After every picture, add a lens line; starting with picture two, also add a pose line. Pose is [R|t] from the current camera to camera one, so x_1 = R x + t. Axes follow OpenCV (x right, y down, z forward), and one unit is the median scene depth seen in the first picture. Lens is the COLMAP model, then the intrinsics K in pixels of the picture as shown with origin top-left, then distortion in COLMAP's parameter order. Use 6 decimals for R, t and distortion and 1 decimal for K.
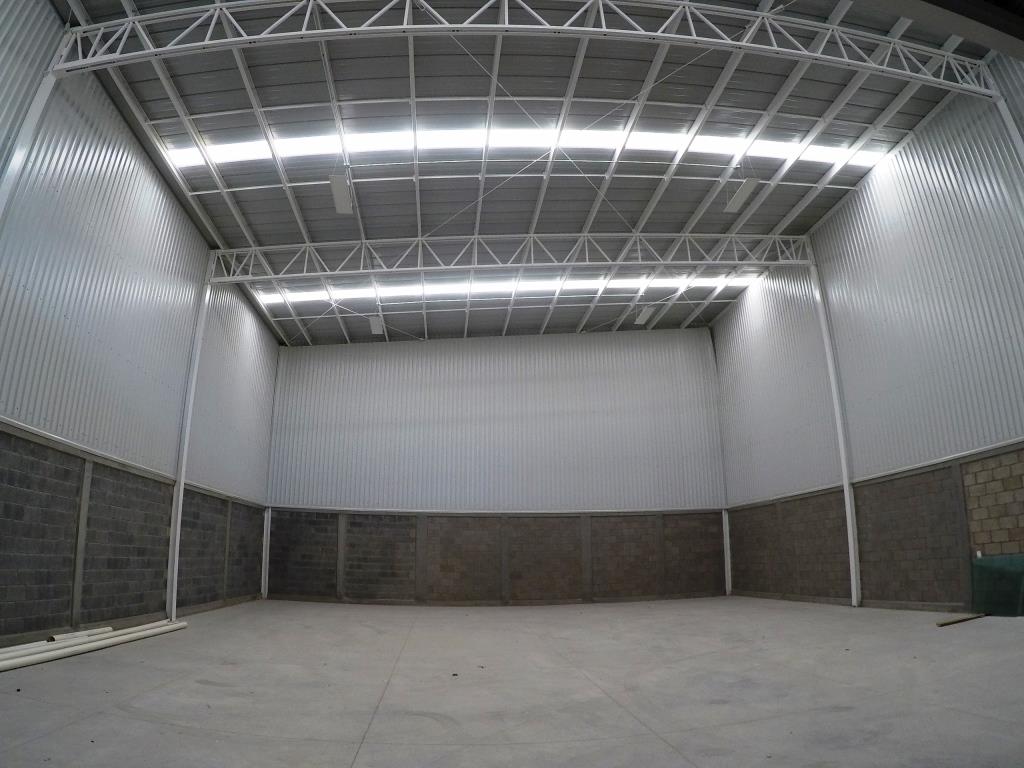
lens RADIAL K [[595.8, 0, 512.7], [0, 595.8, 379.1], [0, 0, 1]] dist [-0.235128, 0.054429]
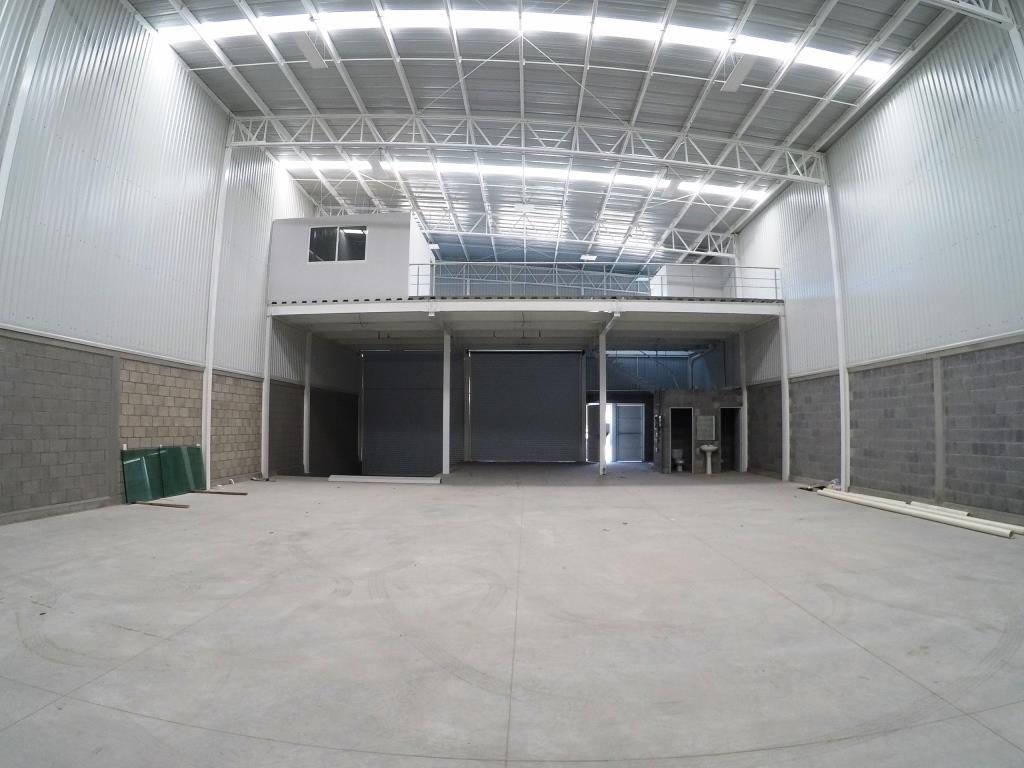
lens RADIAL K [[595.8, 0, 512.7], [0, 595.8, 379.1], [0, 0, 1]] dist [-0.235128, 0.054429]
pose [[-0.990321, 0.010945, 0.138364, -0.041376], [-0.038779, 0.935369, -0.351540, 0.600447], [-0.133269, -0.353503, -0.925891, 2.025563]]
